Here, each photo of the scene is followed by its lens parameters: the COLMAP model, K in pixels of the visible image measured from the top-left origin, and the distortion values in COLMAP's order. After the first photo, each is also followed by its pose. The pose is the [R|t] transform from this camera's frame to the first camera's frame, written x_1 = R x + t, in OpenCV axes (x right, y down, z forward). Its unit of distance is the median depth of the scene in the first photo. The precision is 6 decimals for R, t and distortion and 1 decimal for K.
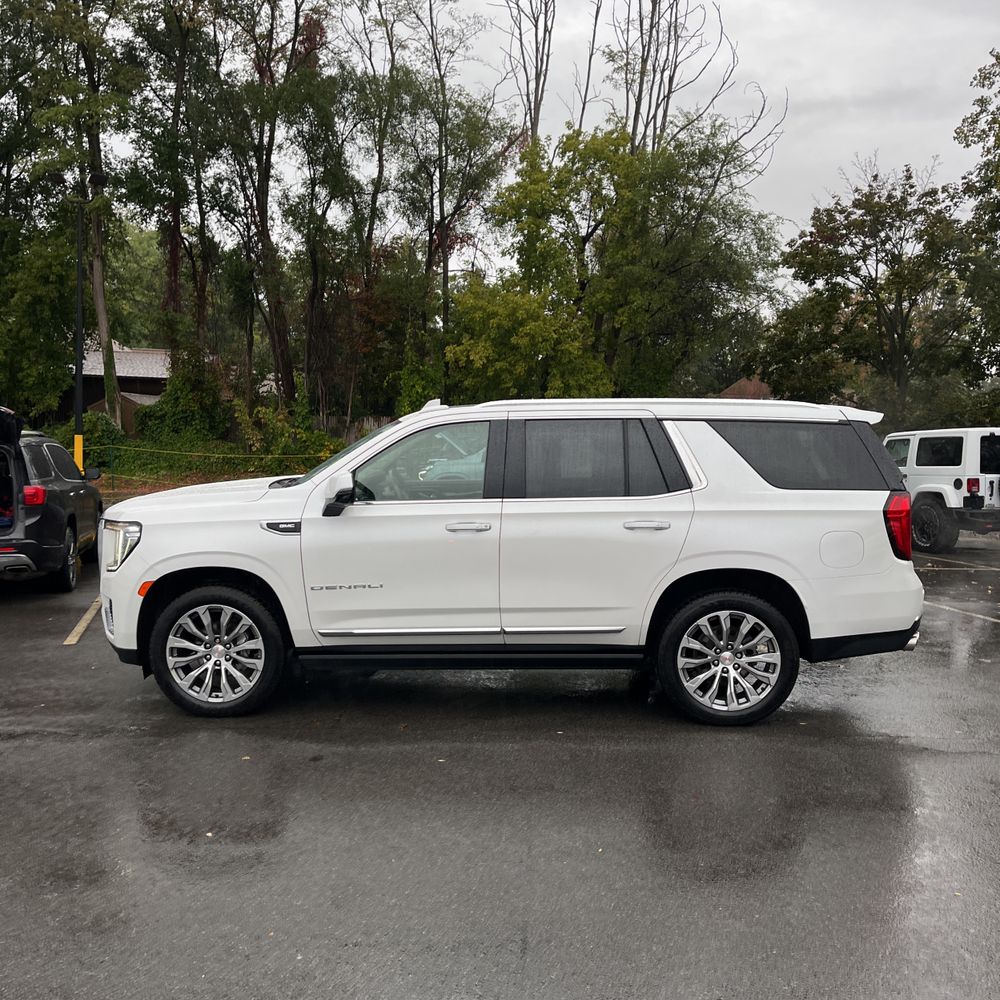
lens RADIAL K [[1013.3, 0, 490.4], [0, 1013.3, 525.0], [0, 0, 1]] dist [0.028093, 0.000000]
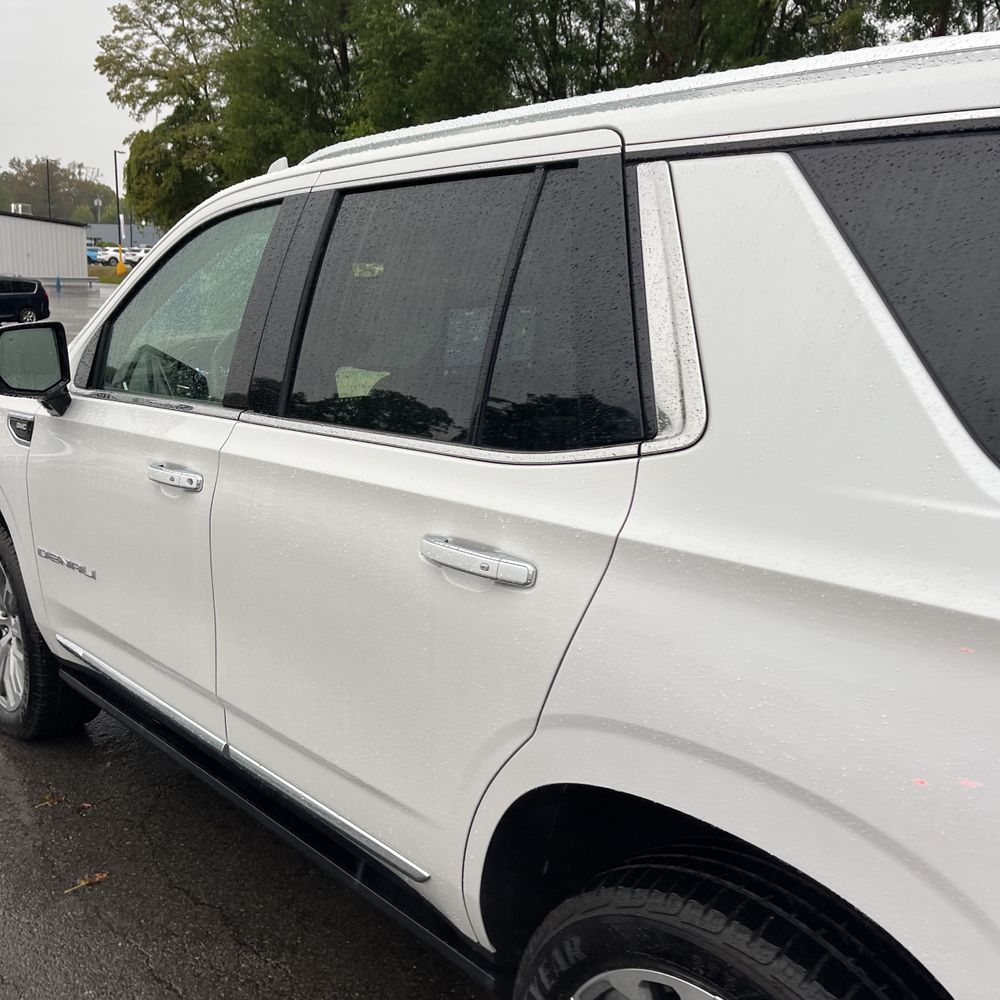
lens RADIAL K [[1013.3, 0, 482.5], [0, 1013.3, 498.0], [0, 0, 1]] dist [0.028093, 0.000000]
pose [[0.706318, 0.149600, -0.691907, 0.064326], [-0.075768, 0.987776, 0.136225, -0.009985], [0.703828, -0.043793, 0.709019, 0.152701]]
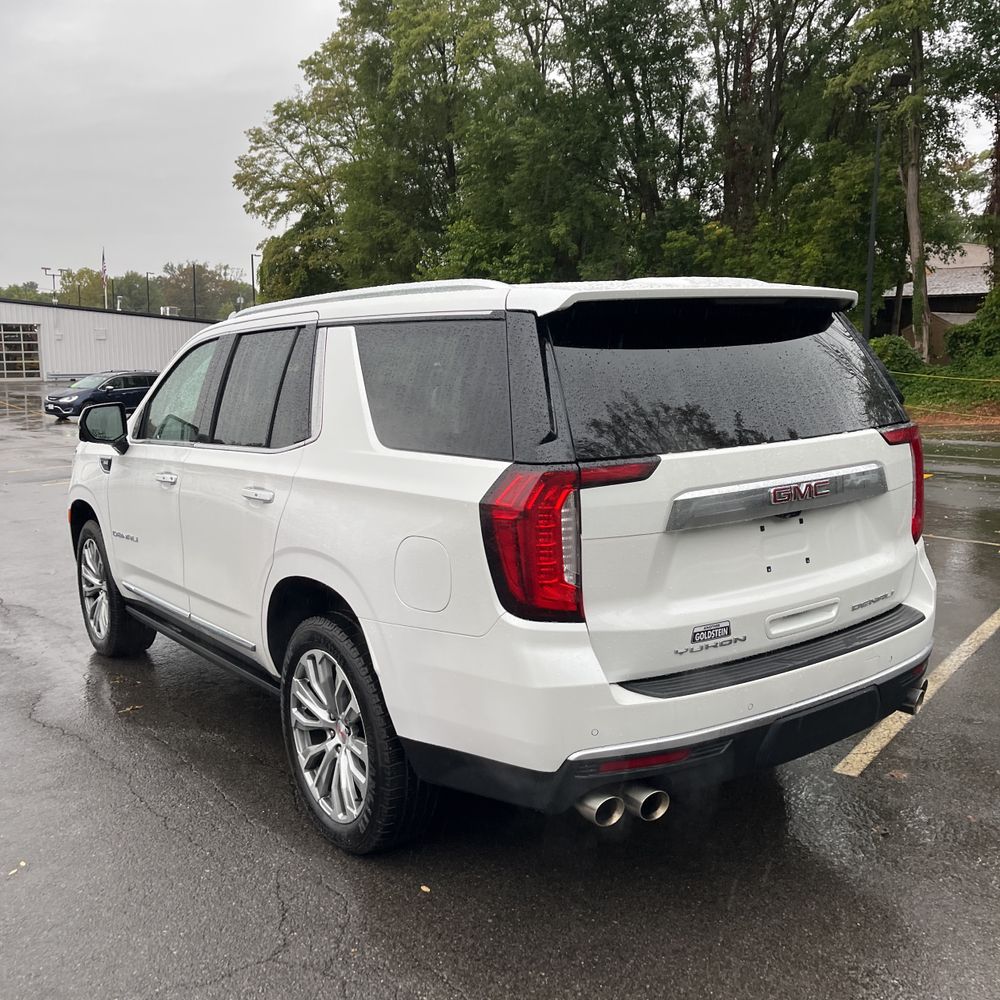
lens RADIAL K [[1013.3, 0, 479.1], [0, 1013.3, 500.5], [0, 0, 1]] dist [0.028093, 0.000000]
pose [[0.611824, 0.086280, -0.786275, 0.140290], [-0.048987, 0.996258, 0.071204, -0.009041], [0.789476, -0.005047, 0.613761, 0.135093]]
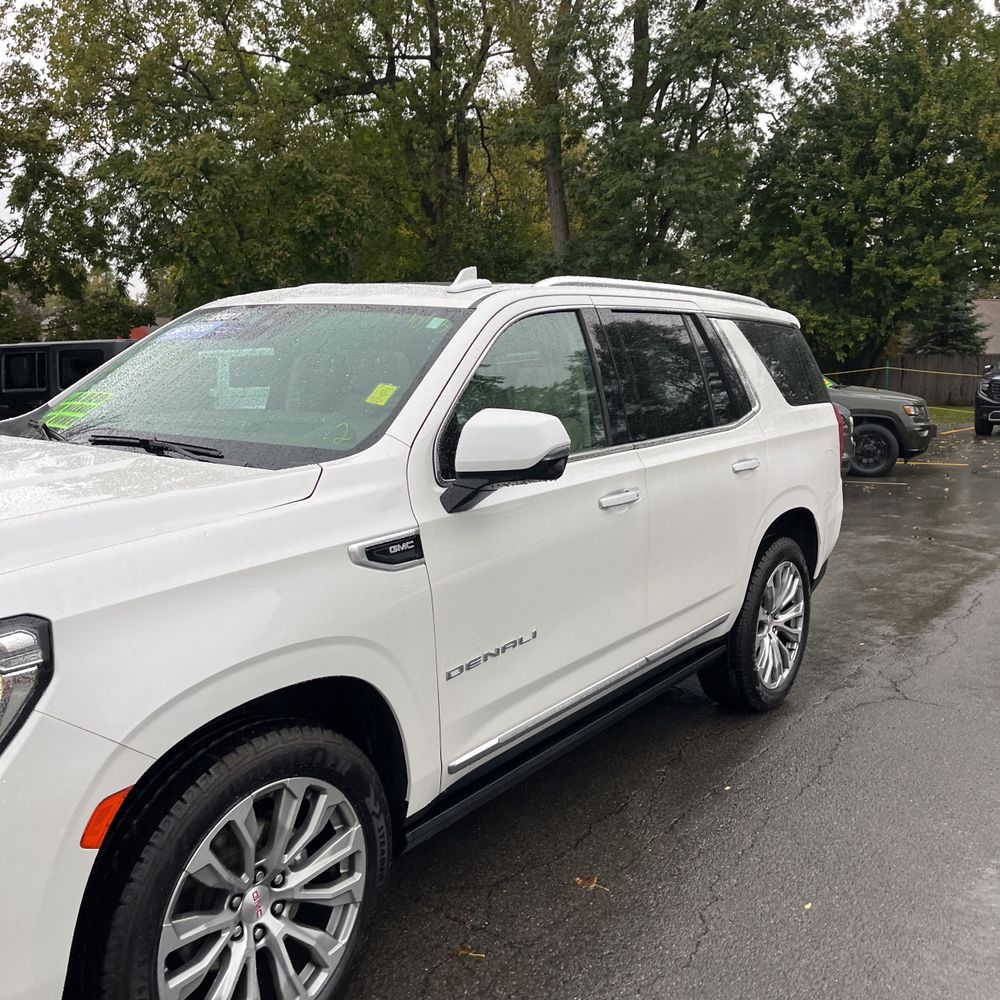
lens RADIAL K [[1013.3, 0, 481.3], [0, 1013.3, 508.7], [0, 0, 1]] dist [0.028093, 0.000000]
pose [[0.564451, -0.128697, 0.815373, -0.100740], [0.081135, 0.991638, 0.100352, -0.010513], [-0.821470, 0.009512, 0.570173, 0.140732]]
